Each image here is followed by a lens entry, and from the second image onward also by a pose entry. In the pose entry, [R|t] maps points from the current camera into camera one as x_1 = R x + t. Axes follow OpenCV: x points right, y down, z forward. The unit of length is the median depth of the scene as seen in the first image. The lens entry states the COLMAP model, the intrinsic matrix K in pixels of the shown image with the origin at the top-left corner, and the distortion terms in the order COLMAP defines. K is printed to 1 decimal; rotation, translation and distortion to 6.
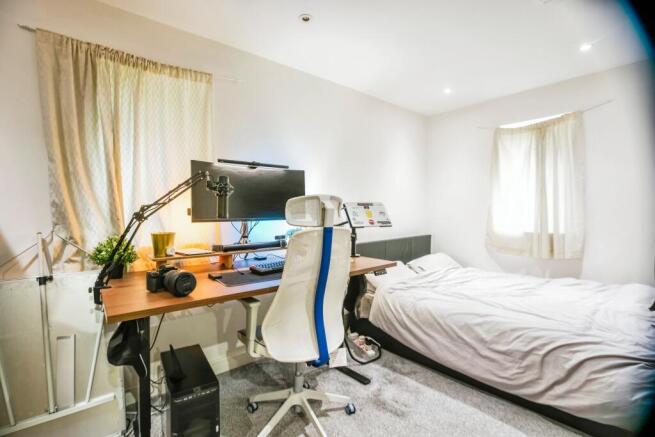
lens RADIAL K [[303.2, 0, 327.5], [0, 303.2, 218.5], [0, 0, 1]] dist [-0.001334, -0.000172]
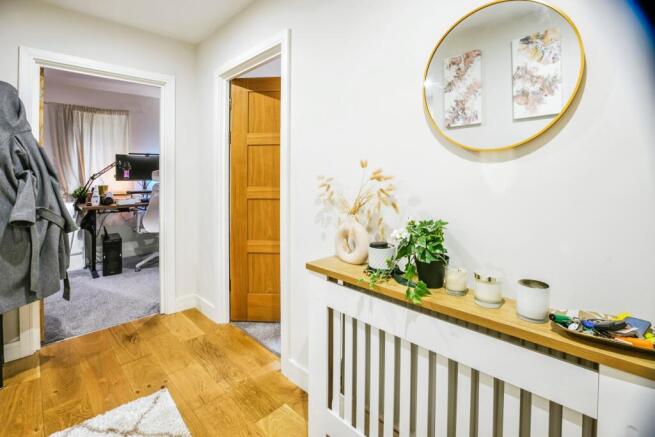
lens RADIAL K [[321.3, 0, 327.0], [0, 321.3, 182.7], [0, 0, 1]] dist [-0.001336, -0.000215]
pose [[0.998453, 0.001303, 0.055589, 1.035083], [-0.001758, 0.999965, 0.008149, 0.004458], [-0.055576, -0.008234, 0.998420, -1.555689]]
